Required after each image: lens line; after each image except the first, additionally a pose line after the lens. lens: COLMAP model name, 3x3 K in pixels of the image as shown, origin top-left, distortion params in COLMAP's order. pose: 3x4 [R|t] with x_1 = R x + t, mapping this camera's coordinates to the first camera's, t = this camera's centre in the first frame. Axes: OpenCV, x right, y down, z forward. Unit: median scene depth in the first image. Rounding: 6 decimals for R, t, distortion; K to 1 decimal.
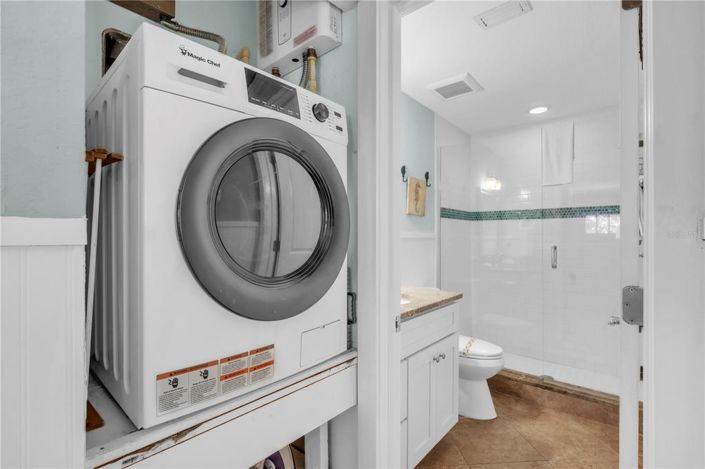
lens RADIAL K [[315.6, 0, 368.5], [0, 315.6, 234.2], [0, 0, 1]] dist [-0.000457, -0.000003]
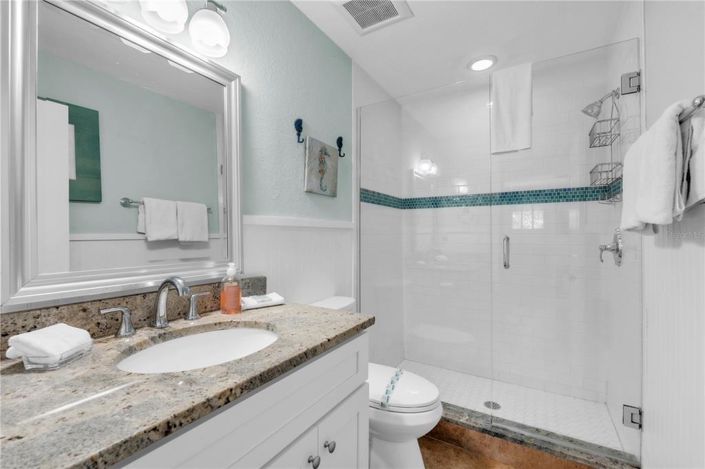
lens RADIAL K [[315.6, 0, 368.5], [0, 315.6, 234.2], [0, 0, 1]] dist [-0.000457, -0.000003]
pose [[0.983028, -0.003893, 0.183413, 0.125962], [0.002535, 0.999968, 0.007638, 0.021916], [-0.183437, -0.007044, 0.983006, 0.299542]]
